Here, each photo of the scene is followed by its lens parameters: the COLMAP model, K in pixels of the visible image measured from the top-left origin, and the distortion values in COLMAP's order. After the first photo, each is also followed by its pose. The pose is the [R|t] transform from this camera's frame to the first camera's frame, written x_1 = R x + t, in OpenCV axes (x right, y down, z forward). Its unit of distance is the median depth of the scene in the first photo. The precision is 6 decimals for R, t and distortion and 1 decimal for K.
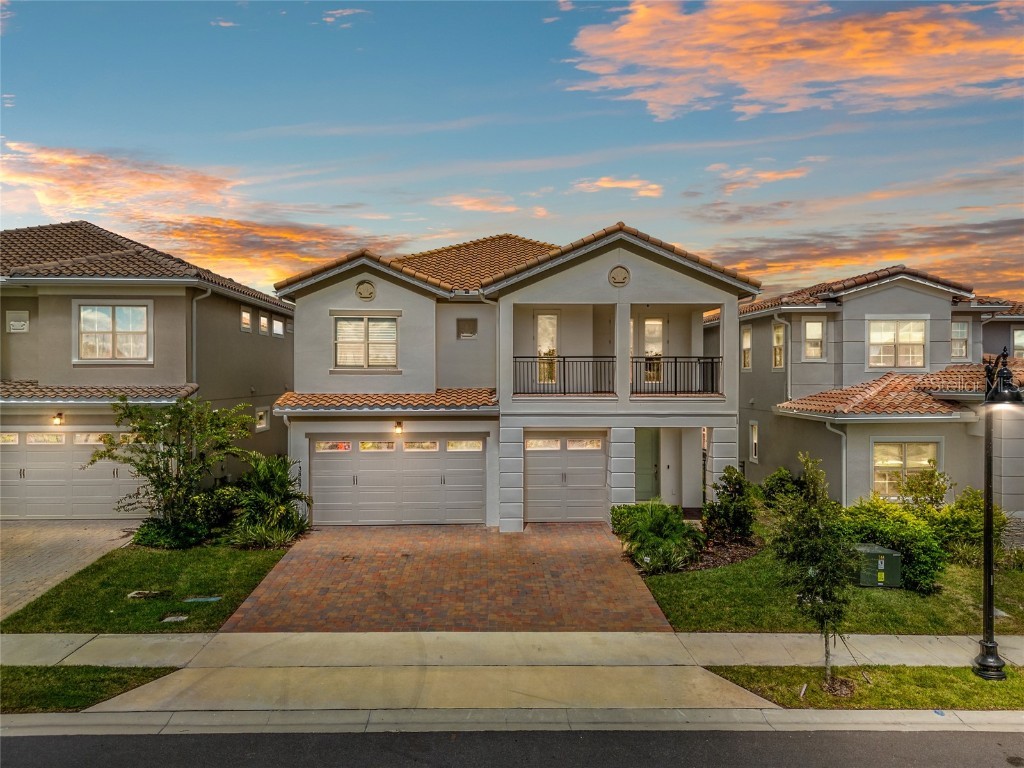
lens RADIAL K [[763.6, 0, 512.0], [0, 763.6, 384.0], [0, 0, 1]] dist [0.029751, -0.004583]
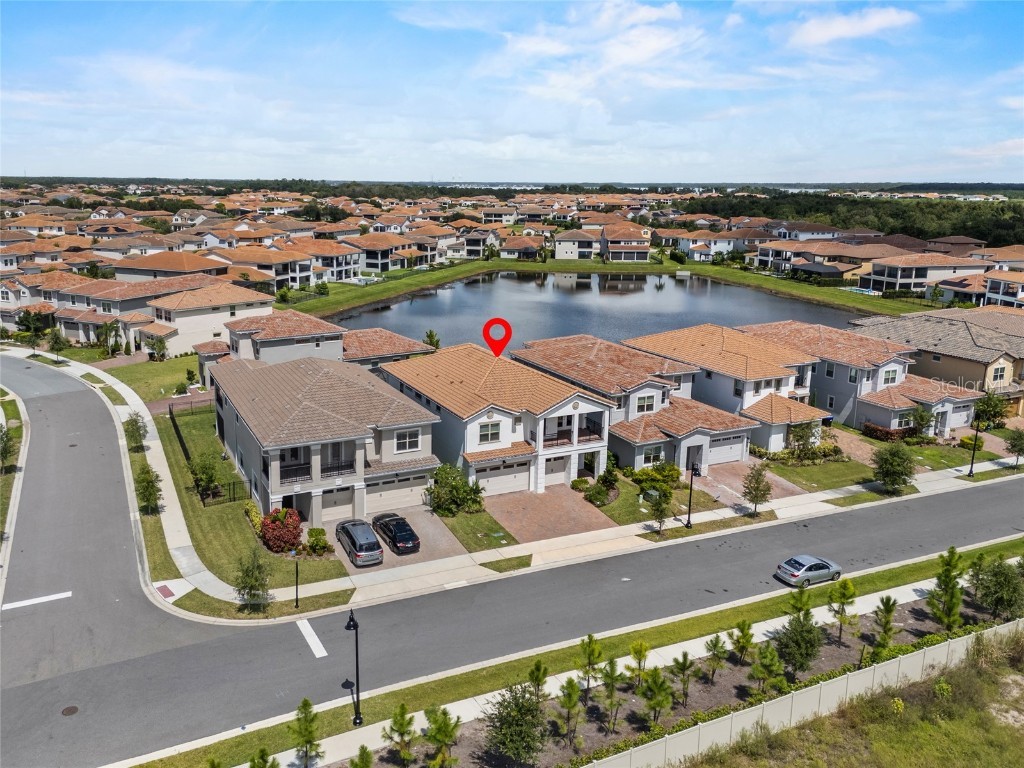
lens RADIAL K [[738.6, 0, 438.7], [0, 738.6, 365.5], [0, 0, 1]] dist [0.063636, -0.000937]
pose [[0.936760, -0.075558, 0.341720, -1.523230], [0.003242, 0.978248, 0.207414, -1.024013], [-0.349958, -0.193190, 0.916628, -1.619581]]
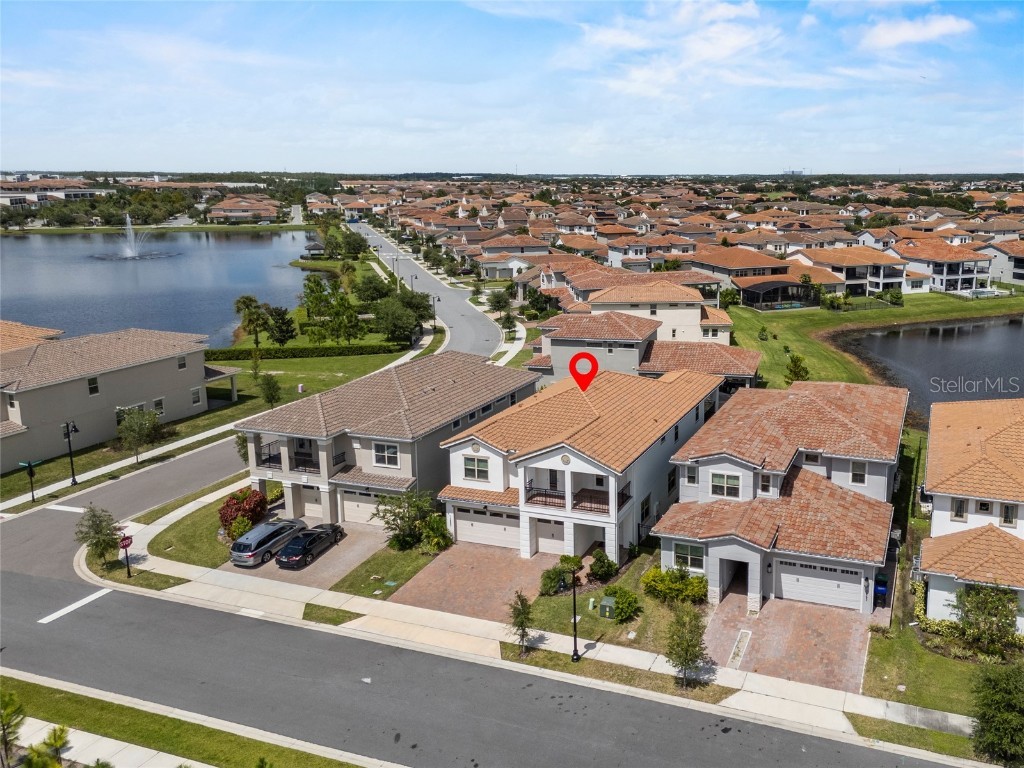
lens RADIAL K [[791.2, 0, 667.8], [0, 791.2, 348.0], [0, 0, 1]] dist [0.047224, -0.002242]
pose [[0.940614, 0.070712, -0.332032, 1.376461], [-0.010238, 0.983530, 0.180457, -1.039773], [0.339324, -0.166341, 0.925846, -1.192115]]
